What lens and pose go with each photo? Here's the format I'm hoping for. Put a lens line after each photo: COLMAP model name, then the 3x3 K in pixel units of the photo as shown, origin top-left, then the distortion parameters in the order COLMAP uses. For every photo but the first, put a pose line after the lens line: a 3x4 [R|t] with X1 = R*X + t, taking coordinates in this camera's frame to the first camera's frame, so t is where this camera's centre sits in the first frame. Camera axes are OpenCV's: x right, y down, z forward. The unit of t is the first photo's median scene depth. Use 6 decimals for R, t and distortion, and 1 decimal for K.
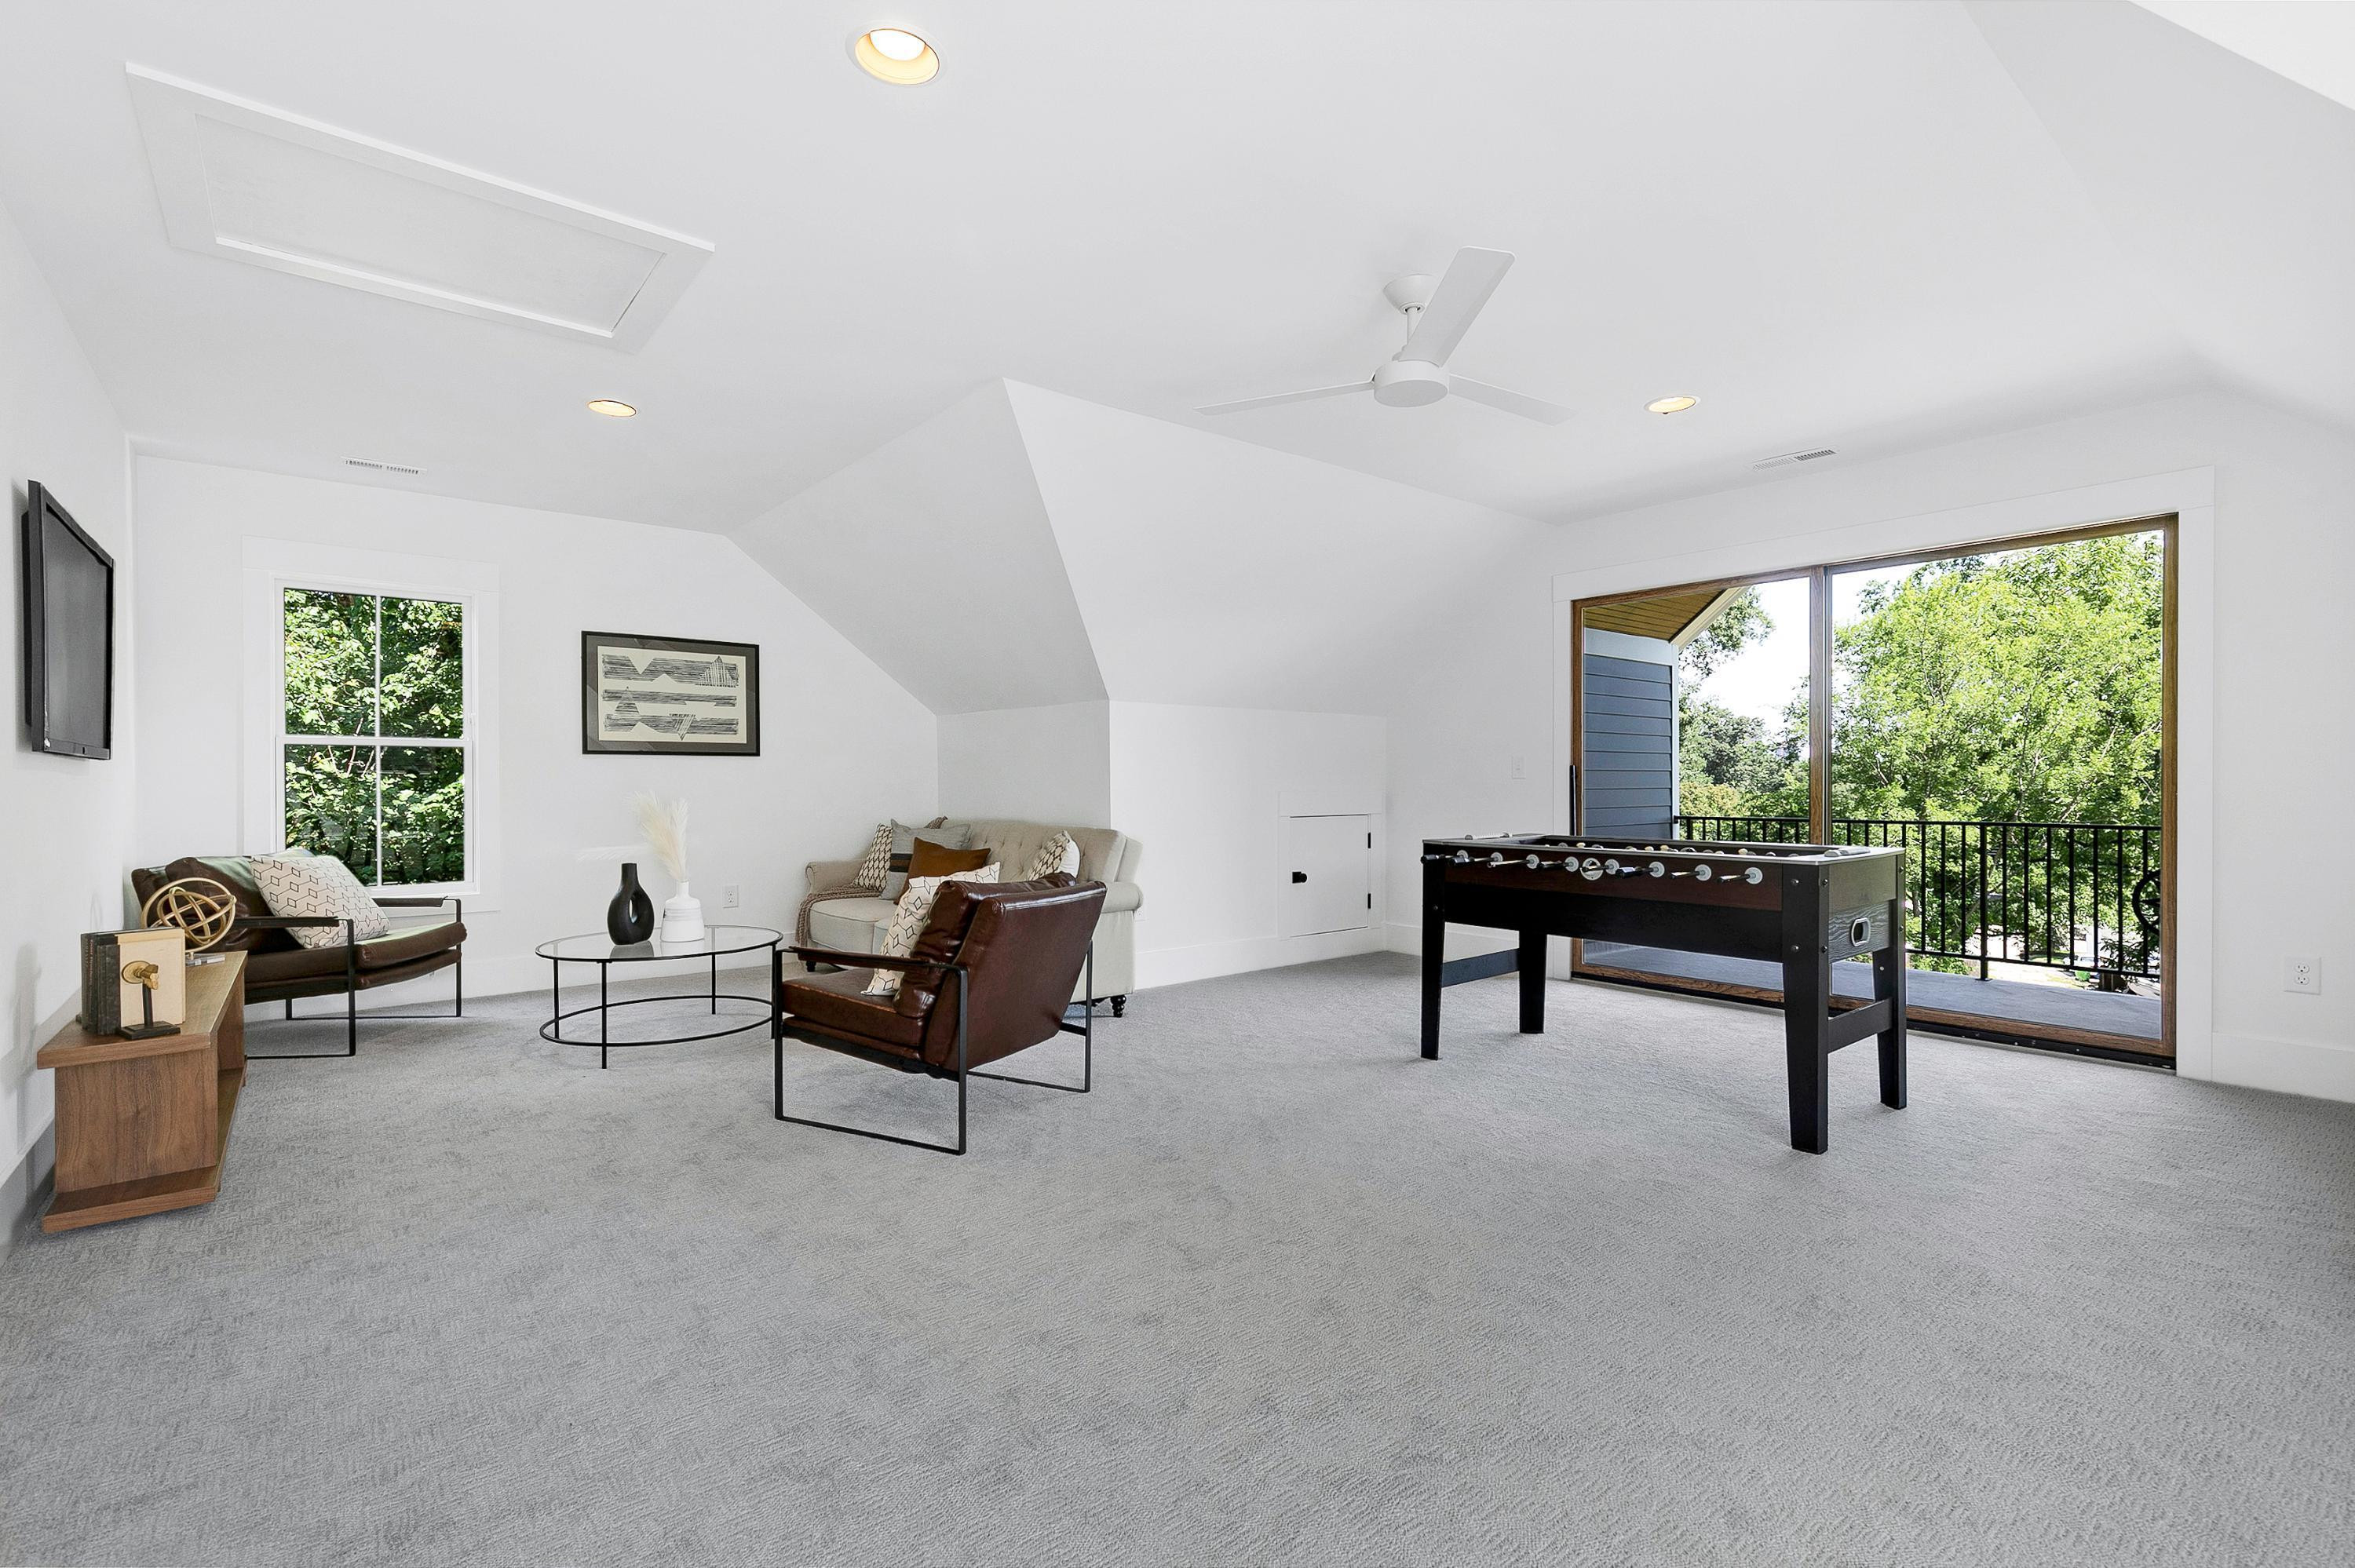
lens RADIAL K [[1075.2, 0, 1173.5], [0, 1075.2, 792.5], [0, 0, 1]] dist [0.009389, -0.000884]
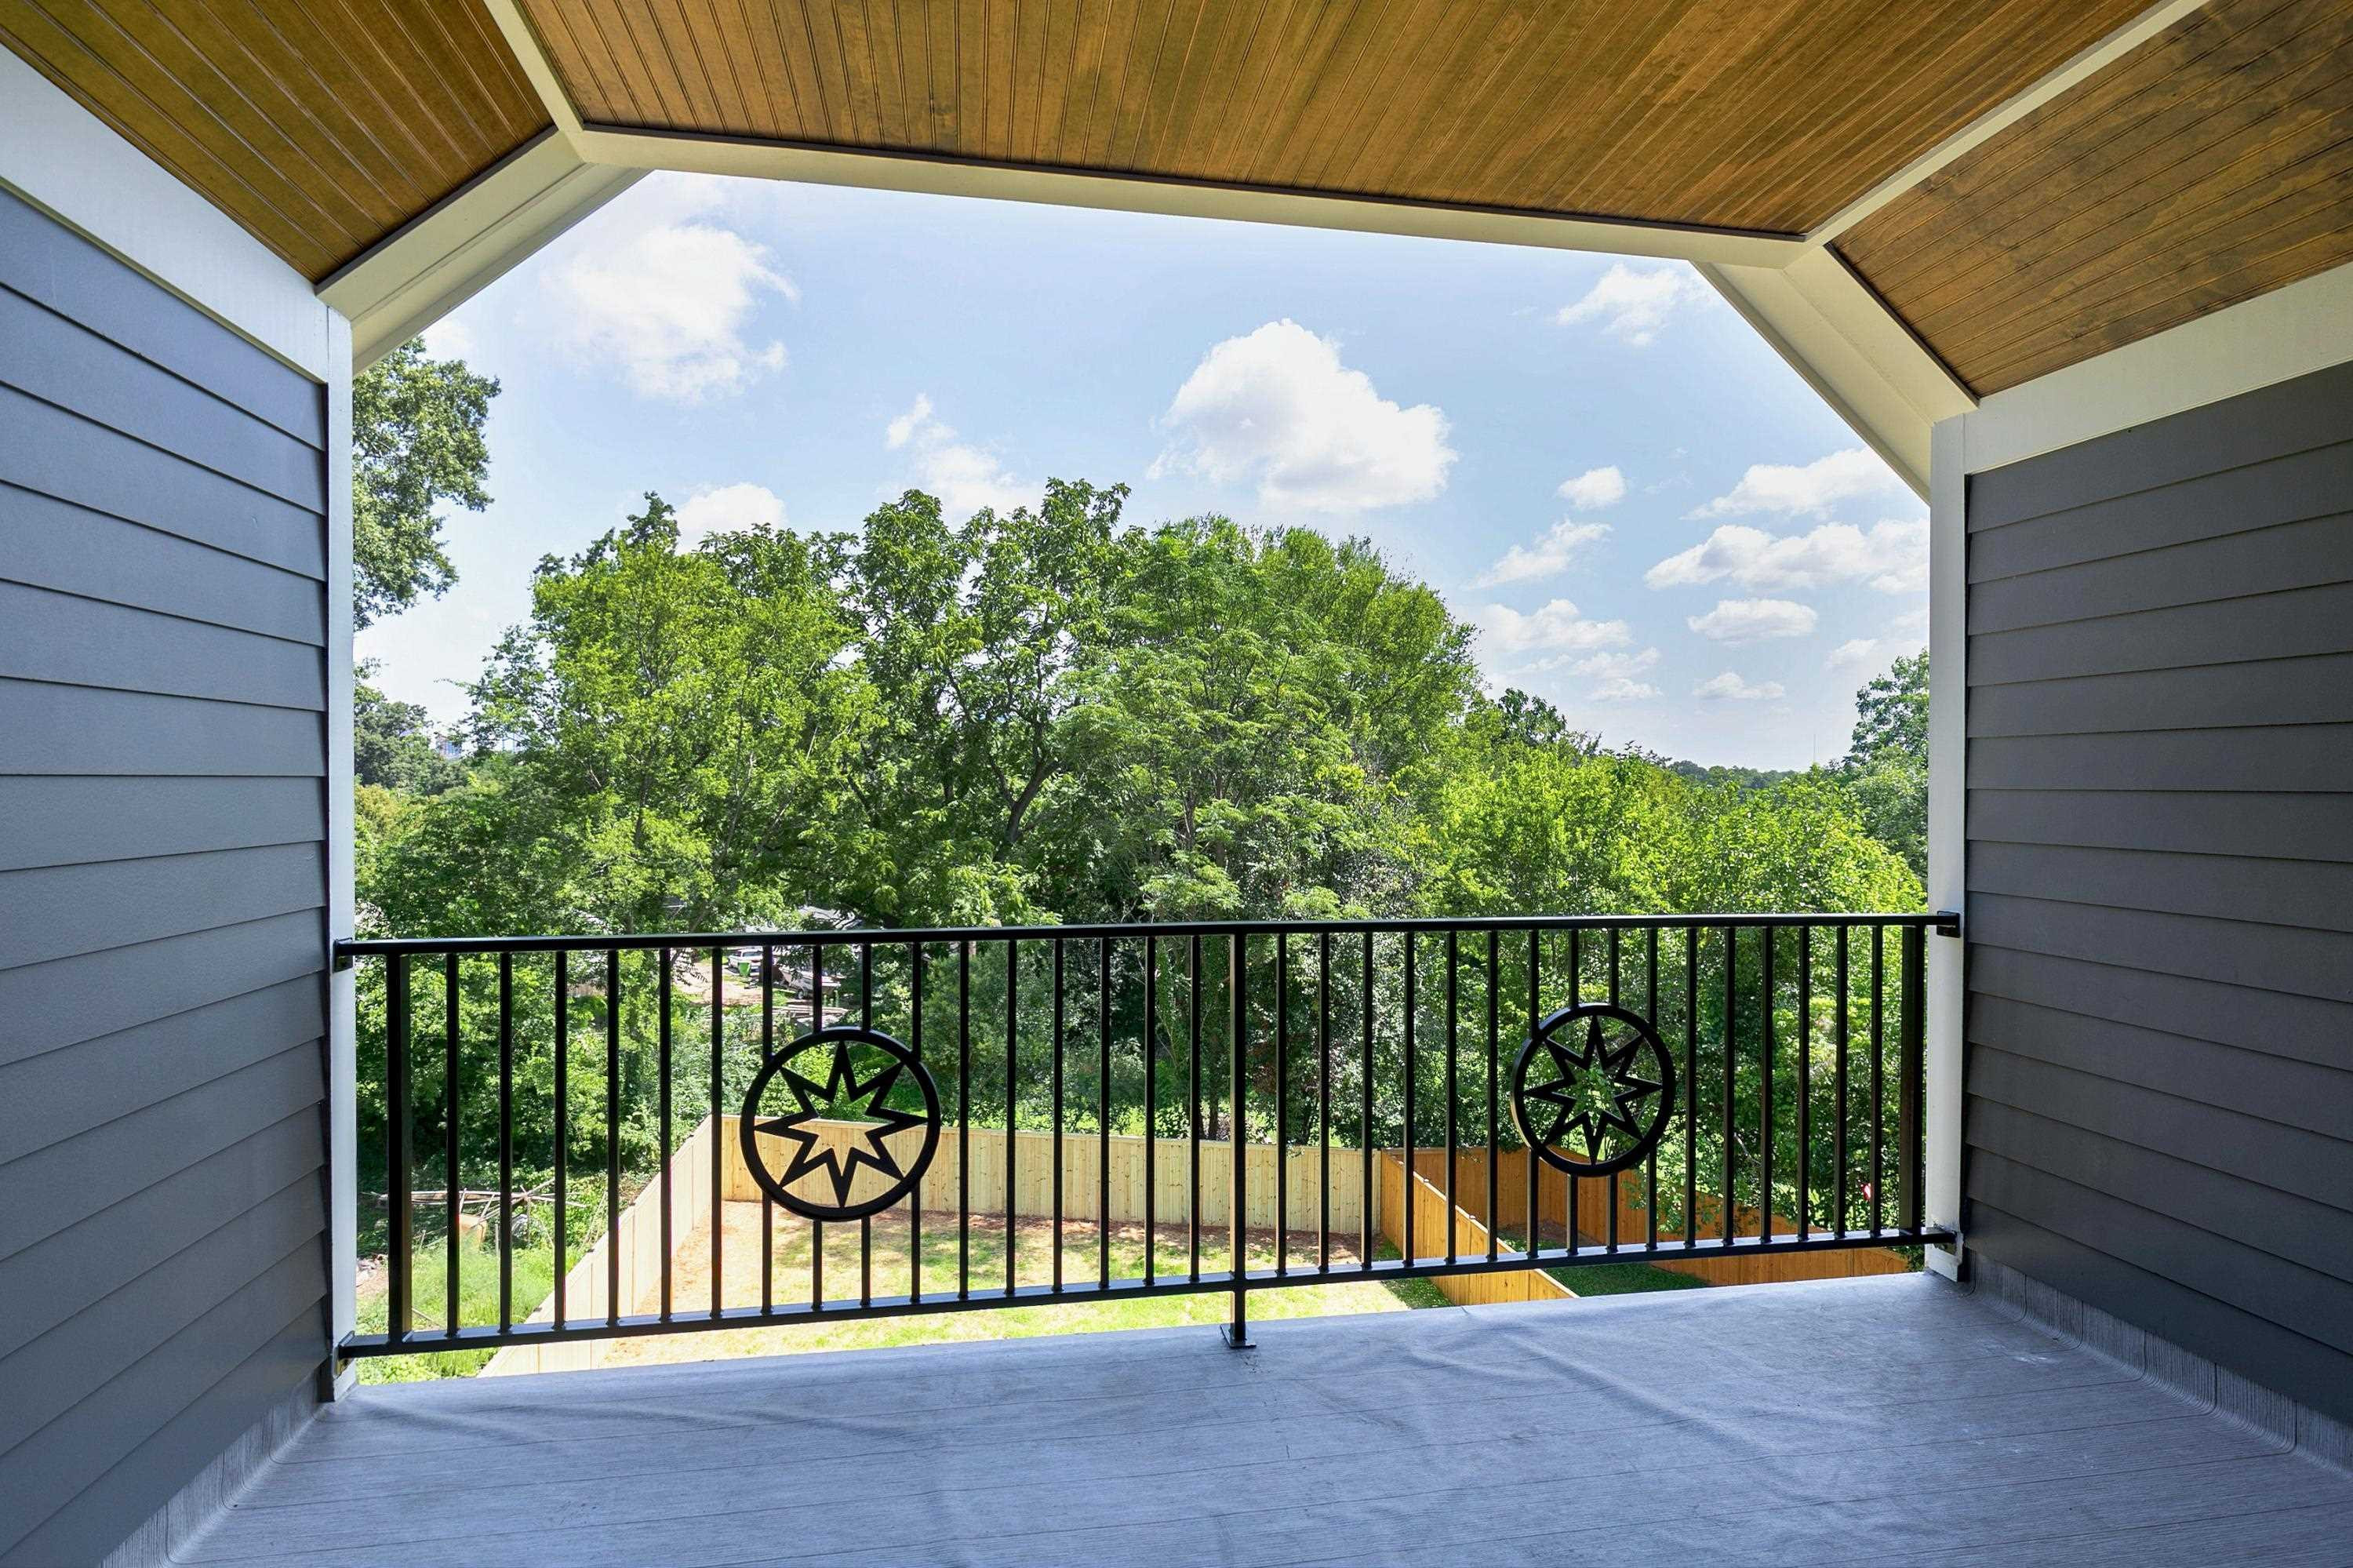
lens RADIAL K [[1245.5, 0, 1169.1], [0, 1245.5, 793.7], [0, 0, 1]] dist [-0.003689, -0.000339]
pose [[0.505359, -0.005479, 0.862892, 0.075132], [0.005995, 0.999978, 0.002838, -0.004015], [-0.862888, 0.003739, 0.505381, 0.165656]]
